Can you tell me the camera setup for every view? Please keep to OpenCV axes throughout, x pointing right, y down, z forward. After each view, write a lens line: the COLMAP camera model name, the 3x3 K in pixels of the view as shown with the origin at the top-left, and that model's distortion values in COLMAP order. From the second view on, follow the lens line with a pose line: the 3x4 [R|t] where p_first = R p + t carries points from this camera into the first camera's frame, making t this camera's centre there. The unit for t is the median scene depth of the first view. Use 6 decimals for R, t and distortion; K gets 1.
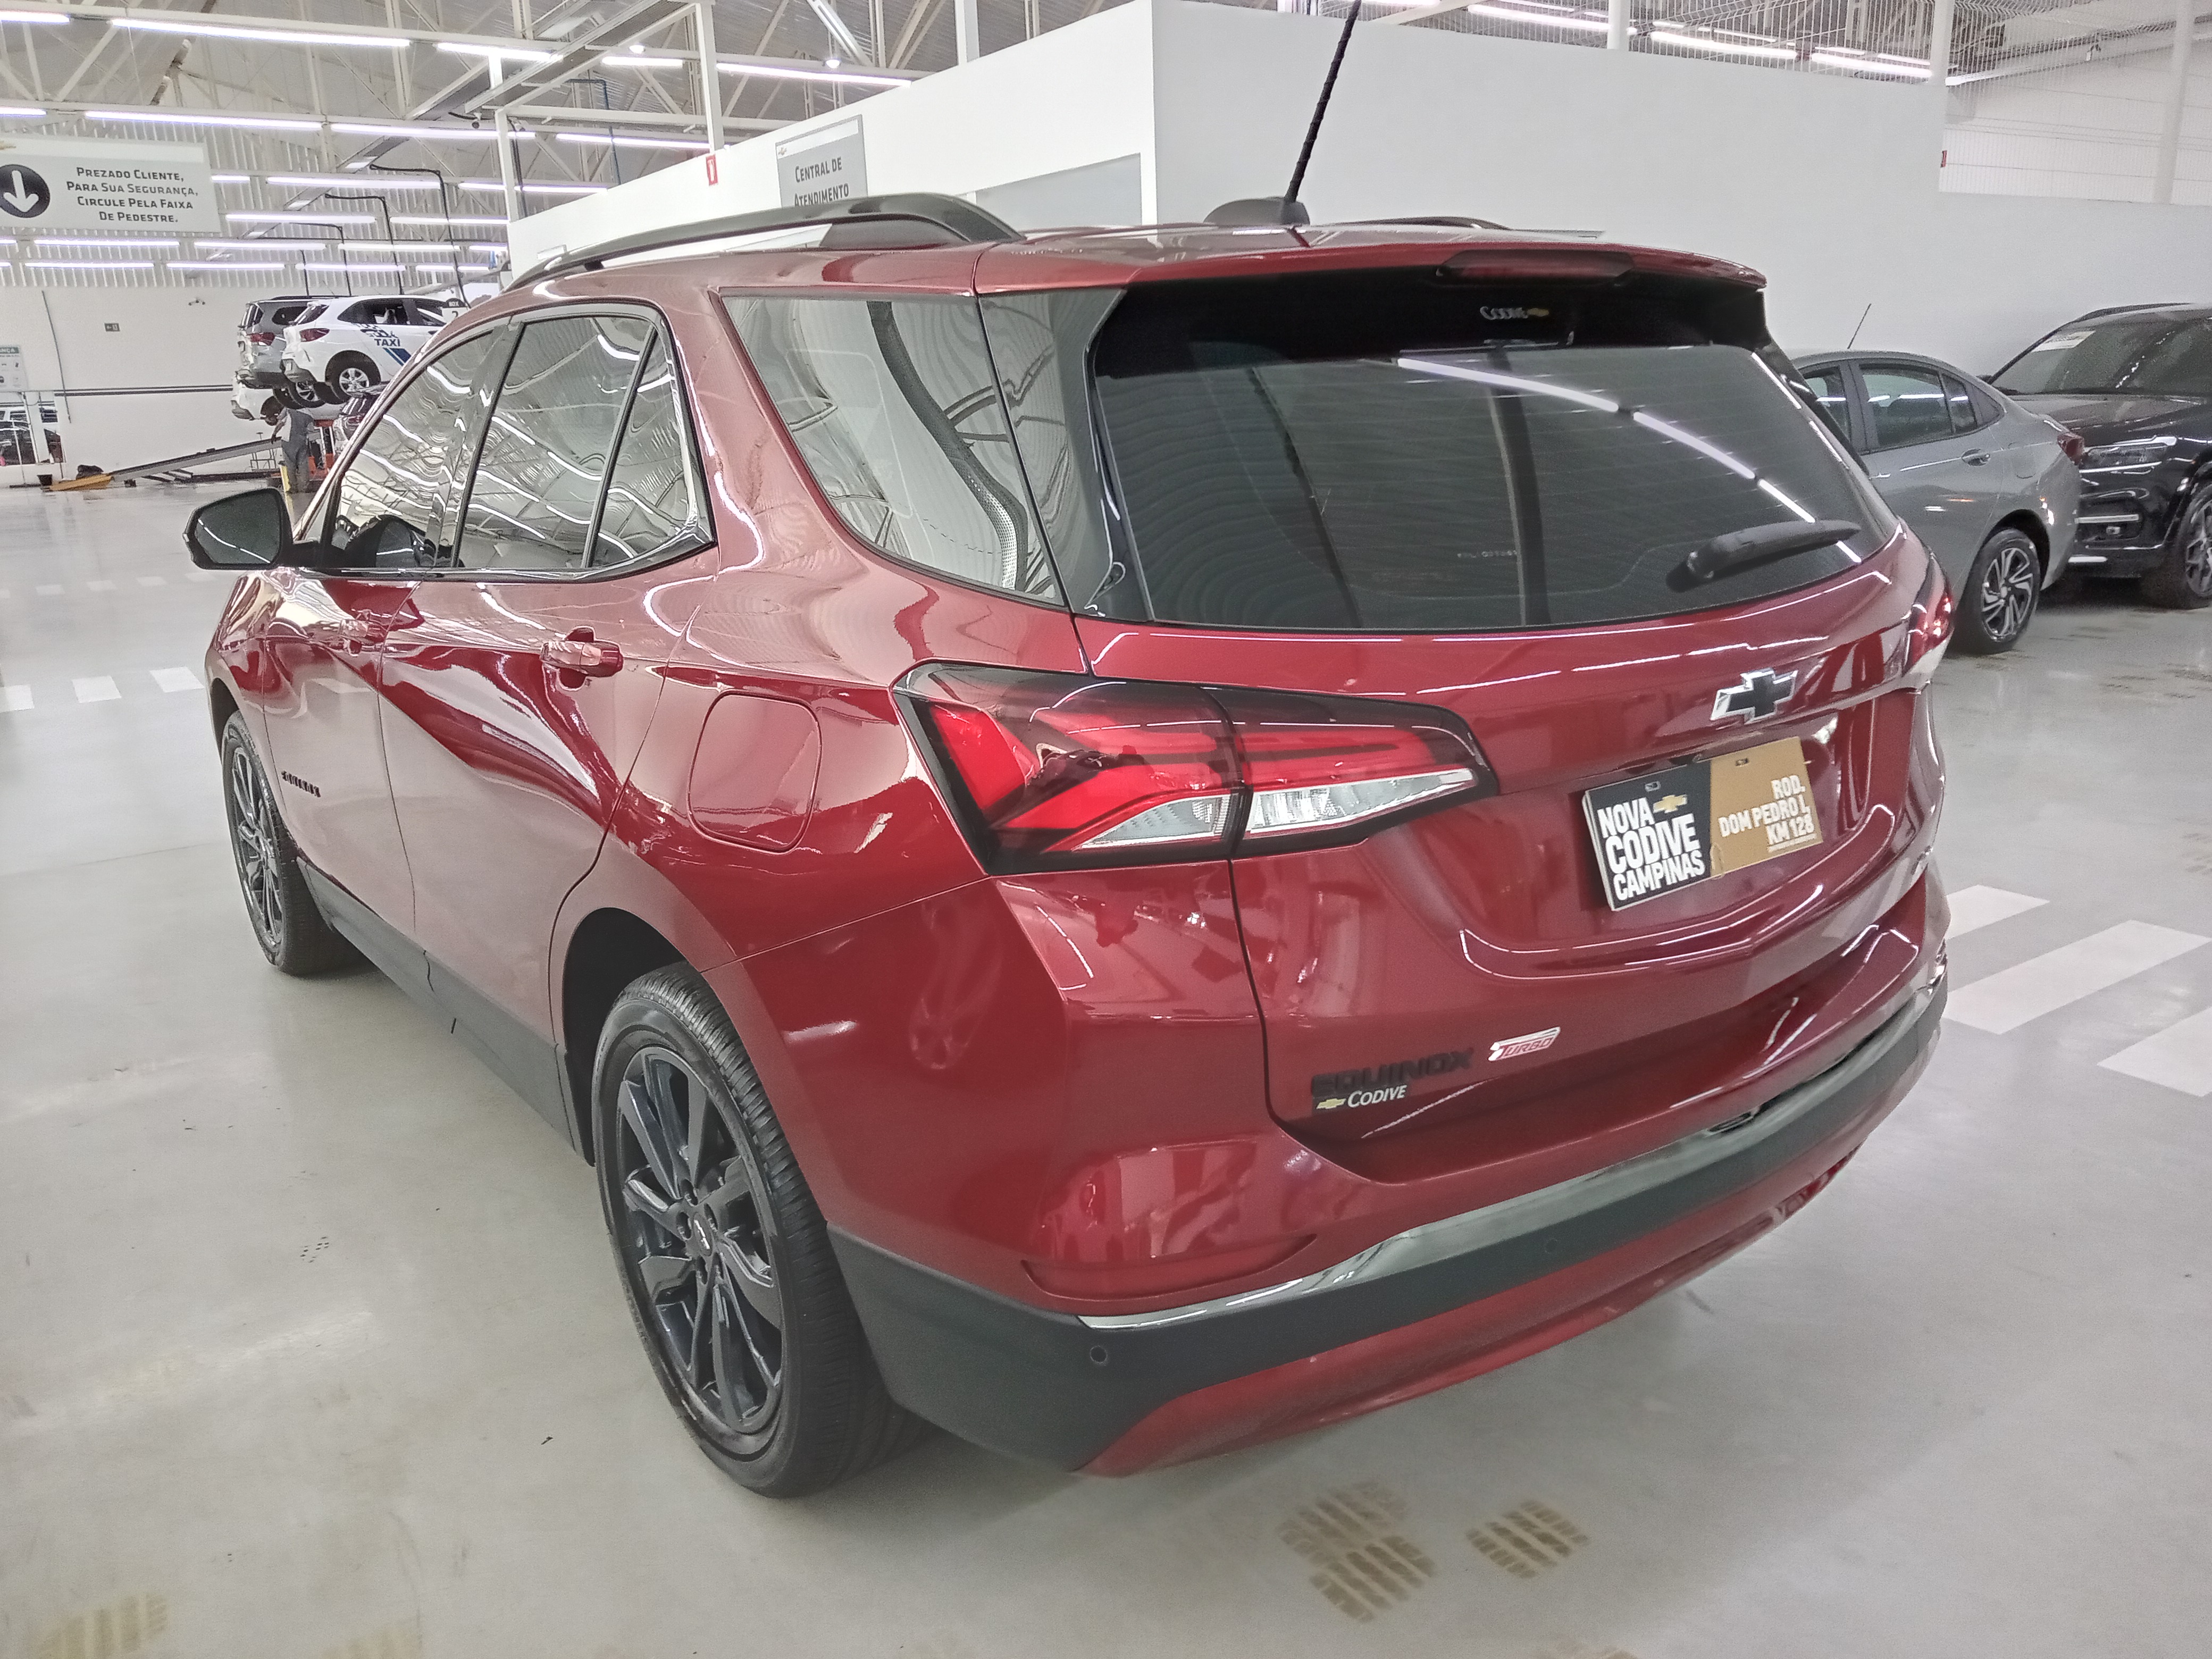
lens RADIAL K [[1655.2, 0, 1052.6], [0, 1655.2, 838.0], [0, 0, 1]] dist [0.037314, -0.002820]
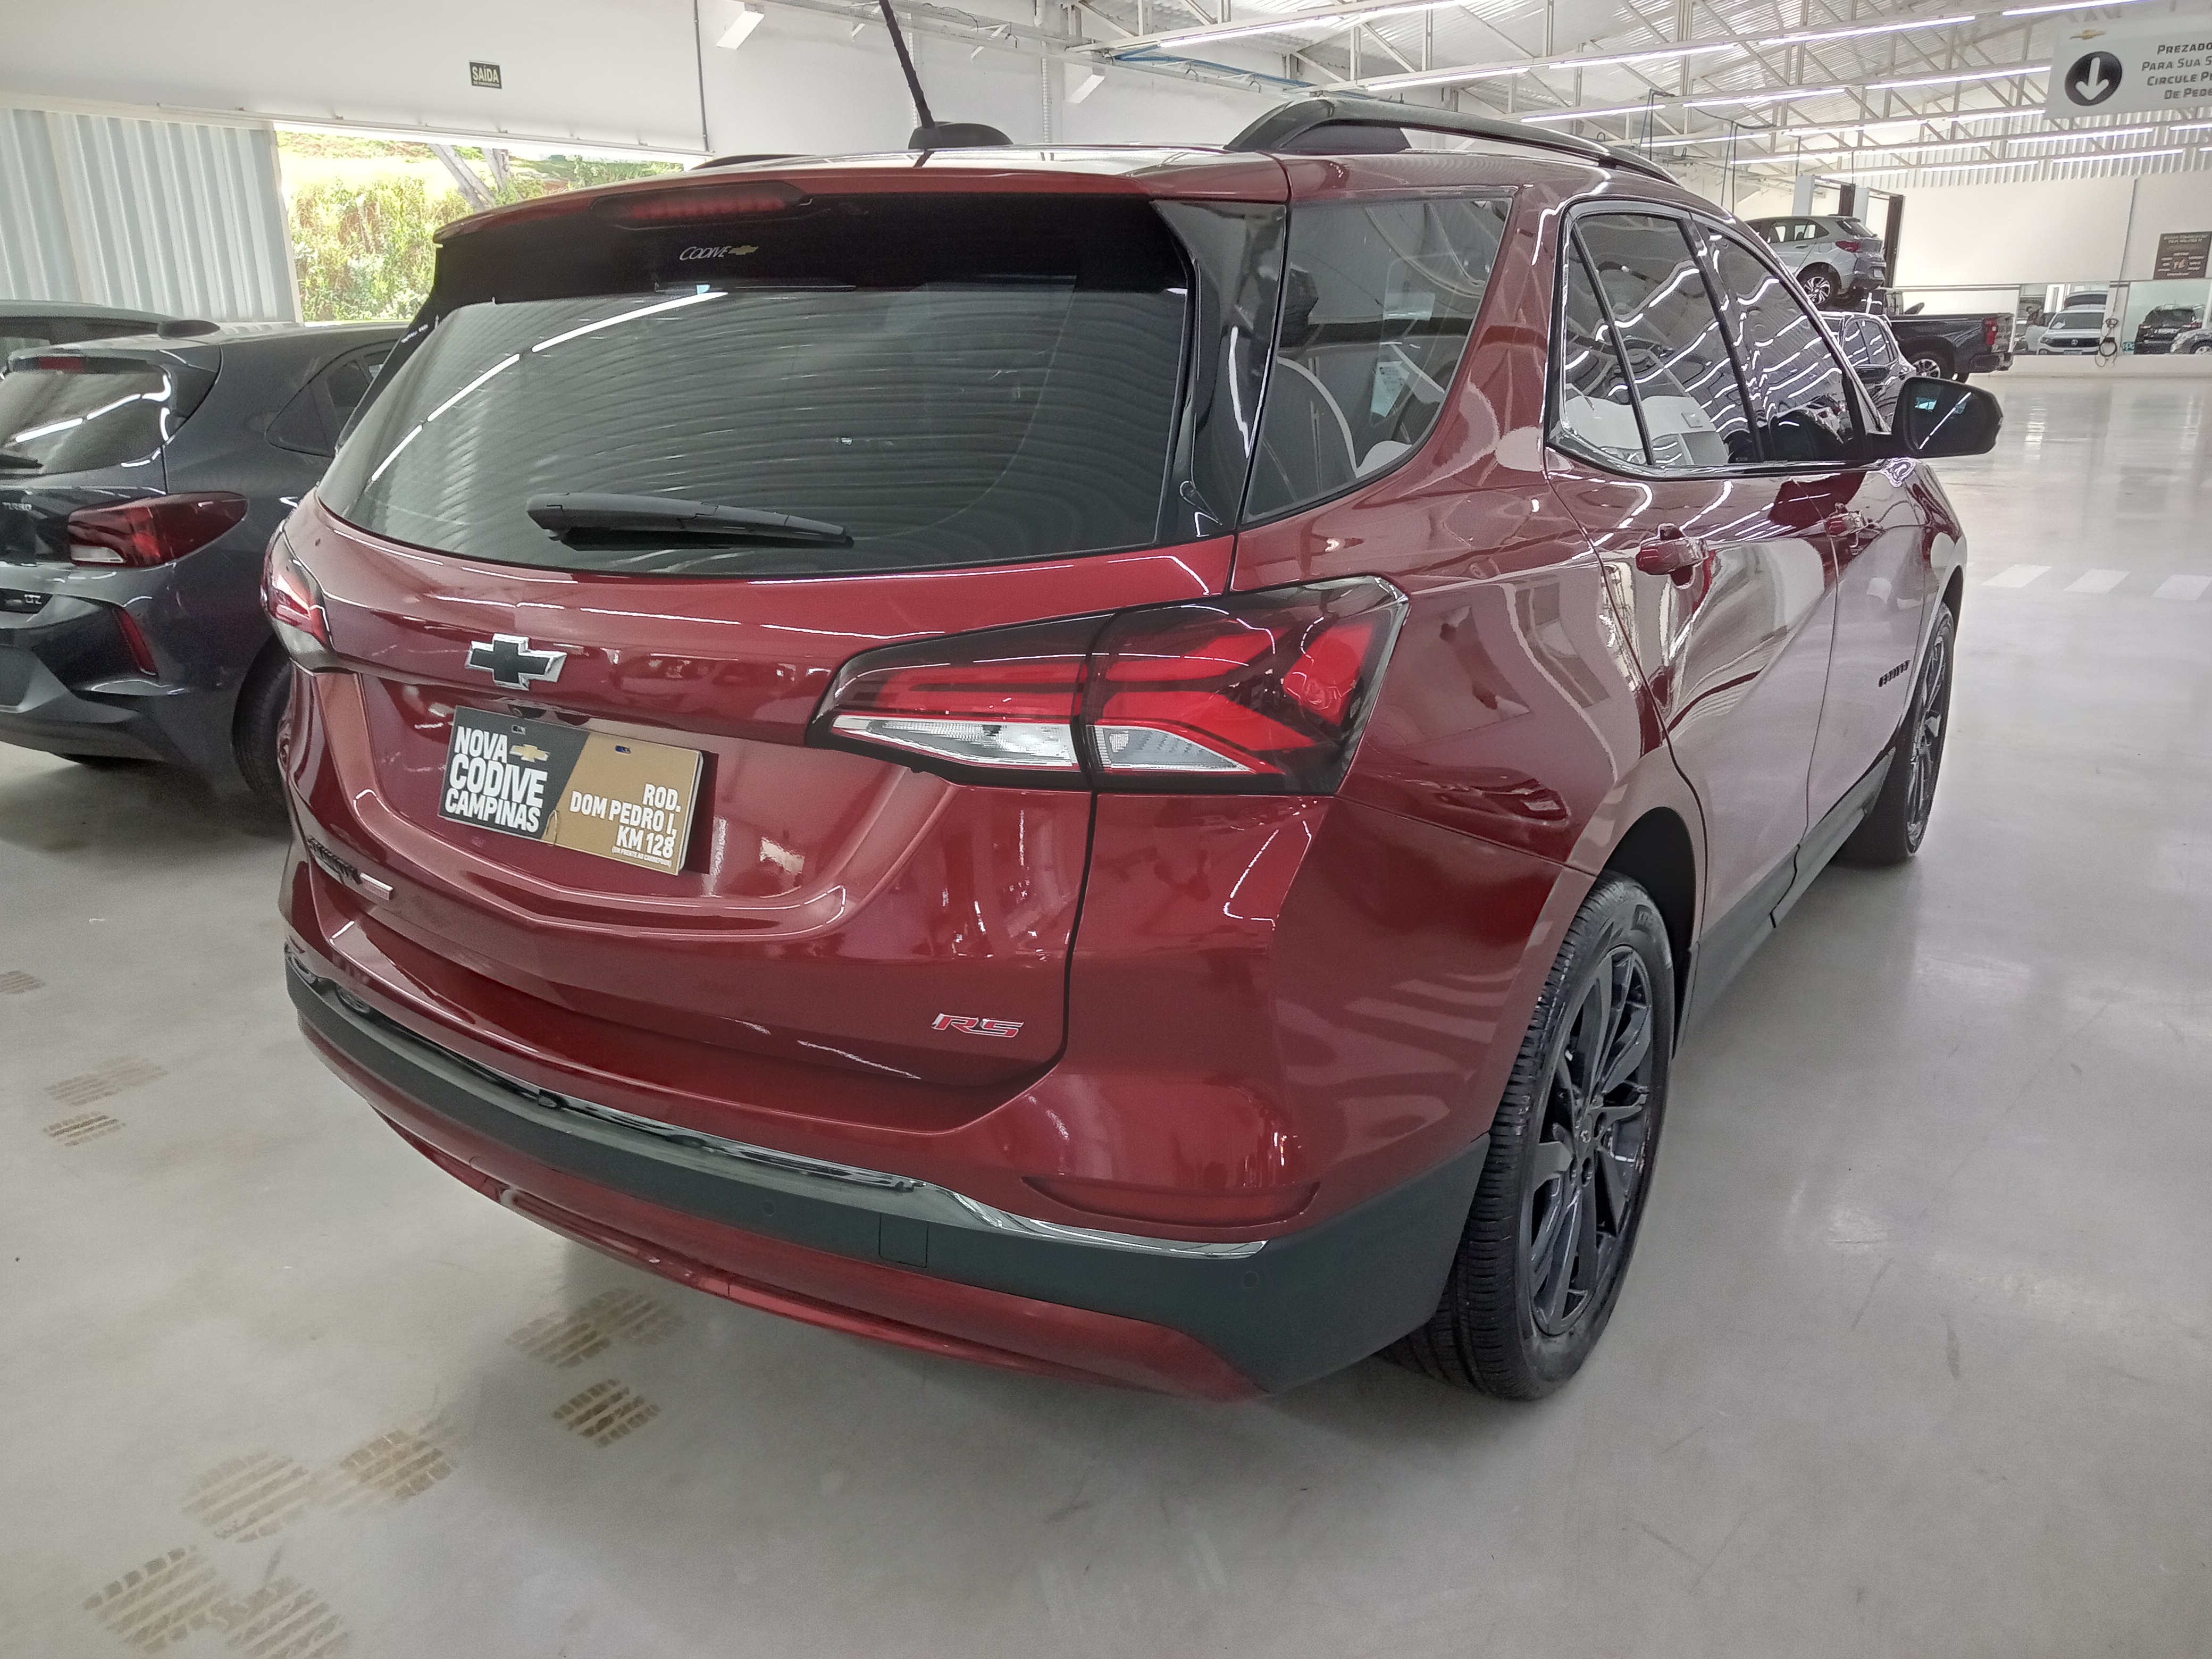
lens RADIAL K [[1640.5, 0, 1106.0], [0, 1640.5, 829.5], [0, 0, 1]] dist [0.029428, -0.004353]
pose [[0.343920, 0.306612, -0.887529, 1.340073], [-0.249393, 0.941066, 0.228467, -0.281522], [0.905275, 0.142770, 0.400118, 0.888886]]
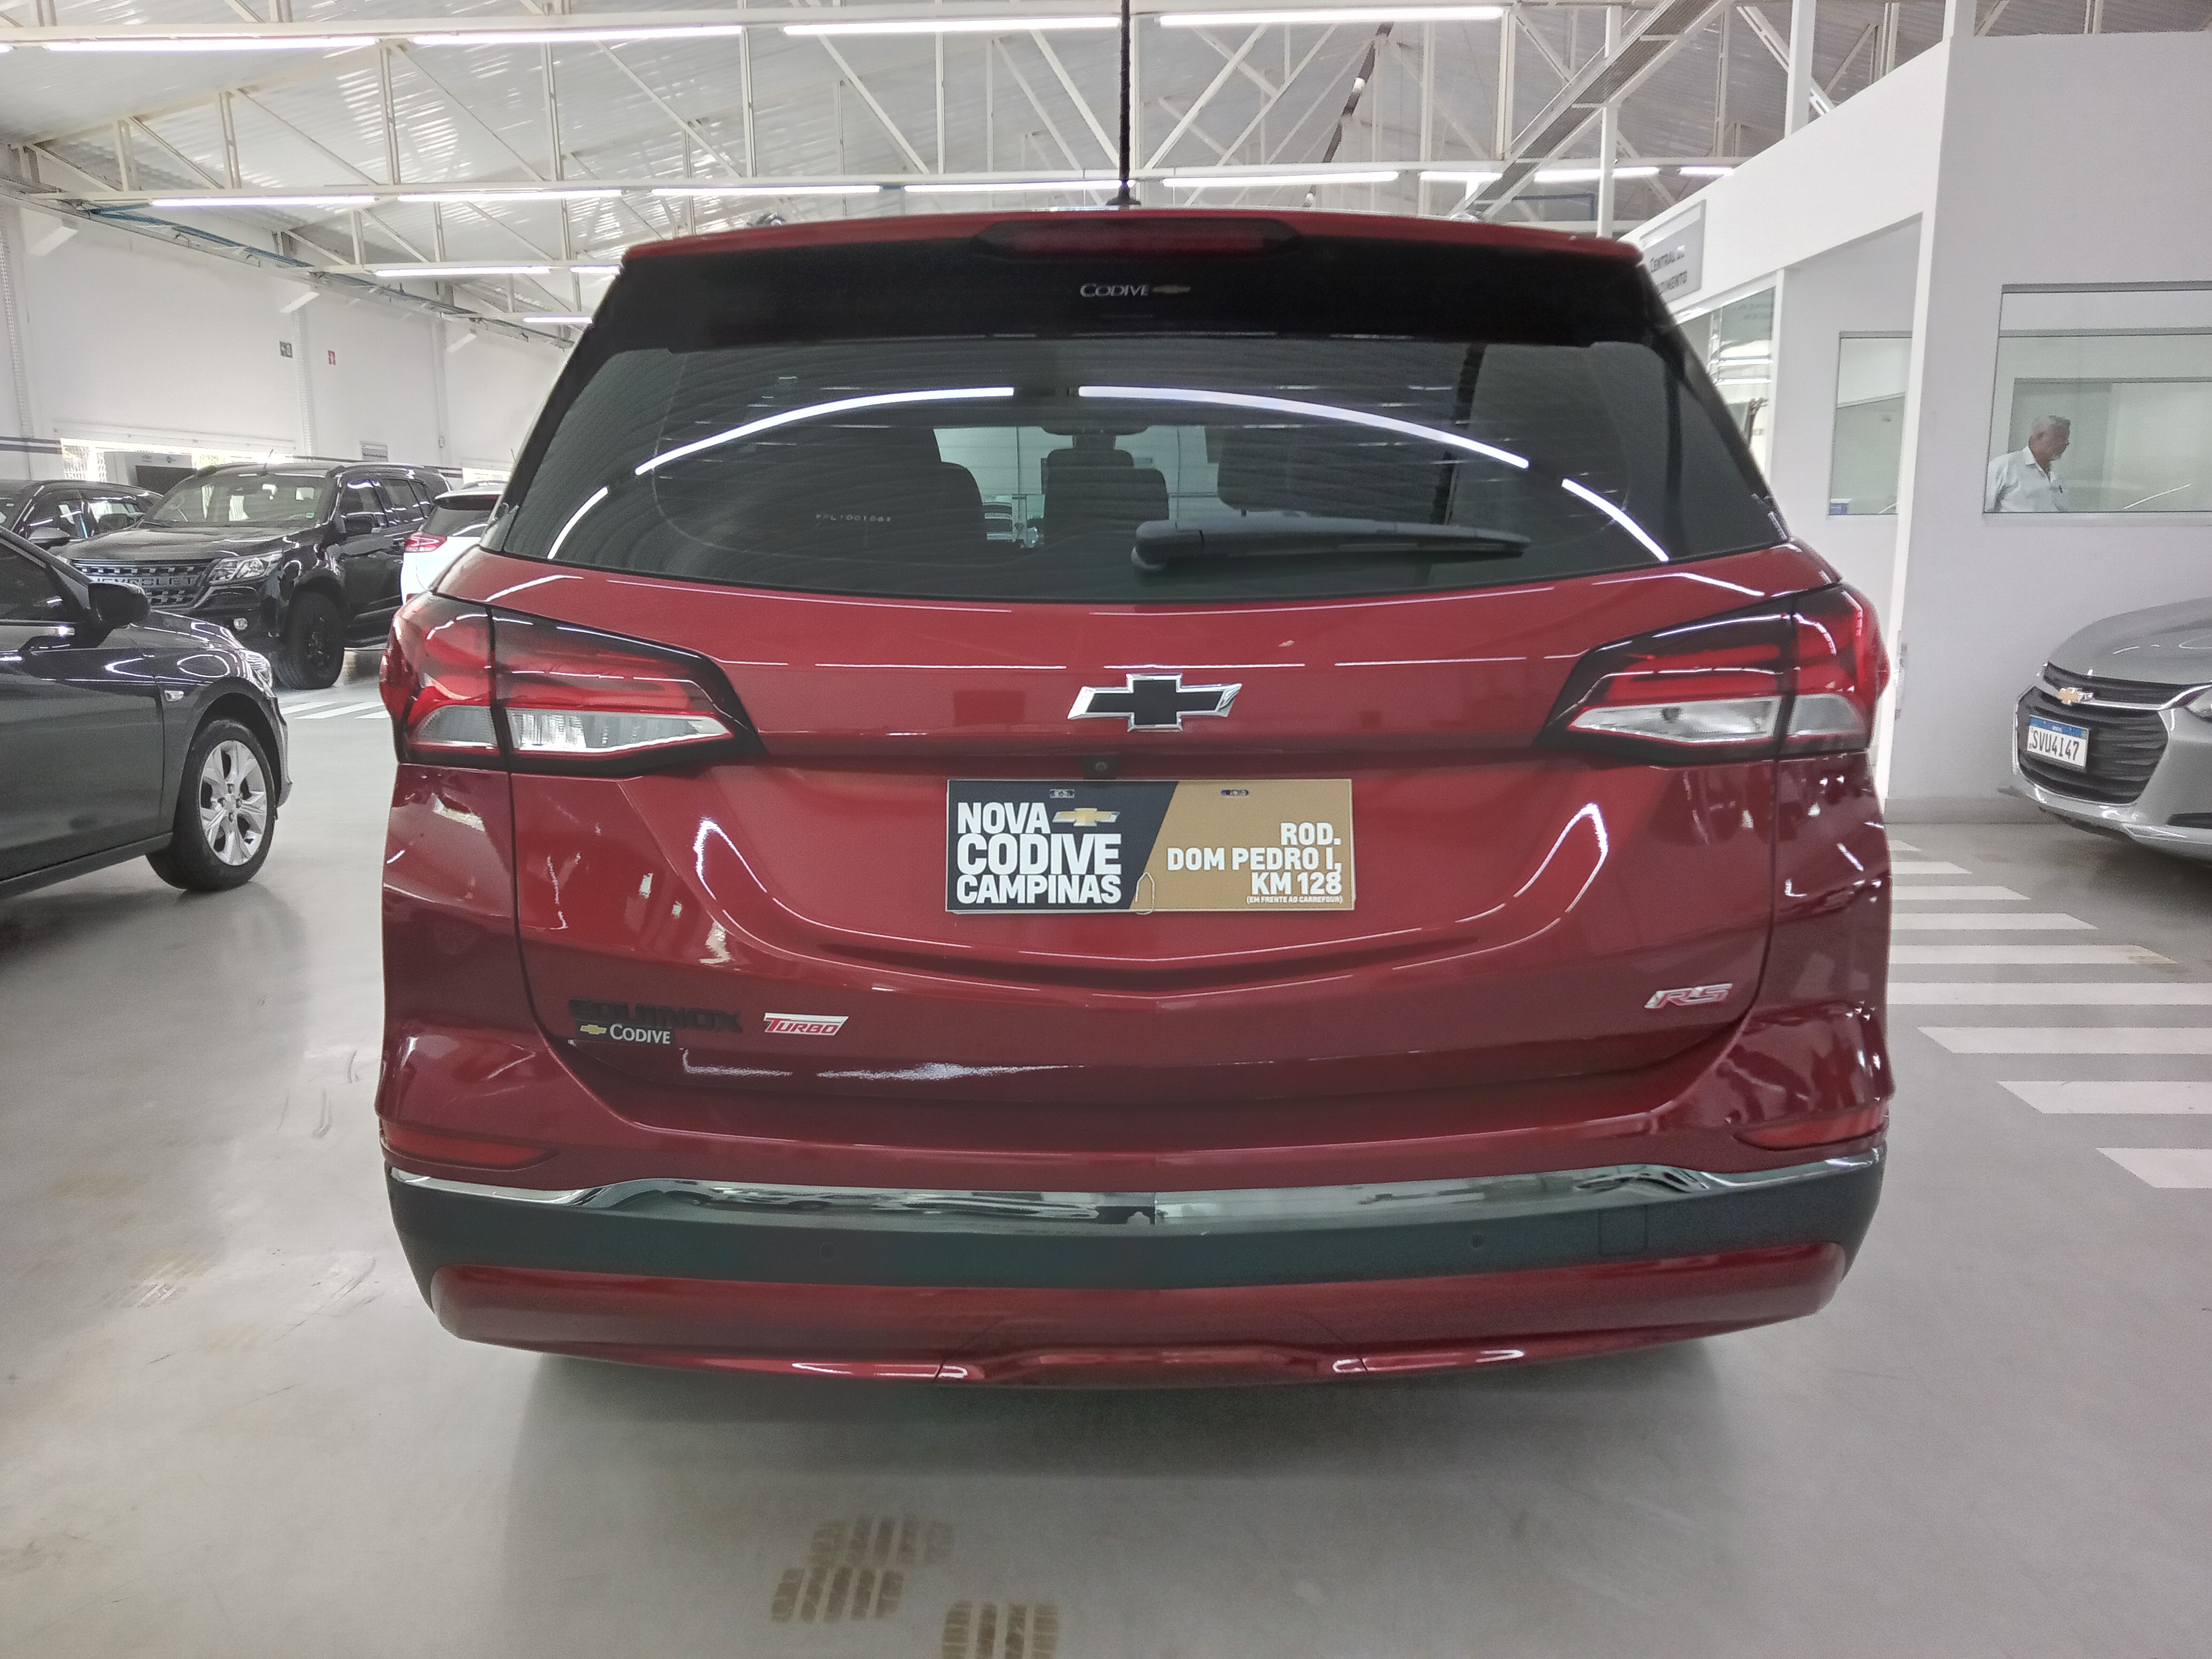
lens RADIAL K [[1623.2, 0, 1106.0], [0, 1623.2, 829.5], [0, 0, 1]] dist [0.044516, -0.025336]
pose [[0.817352, 0.140520, -0.558740, 0.834582], [-0.177383, 0.984069, -0.011997, -0.005307], [0.548153, 0.108917, 0.829256, 0.274245]]
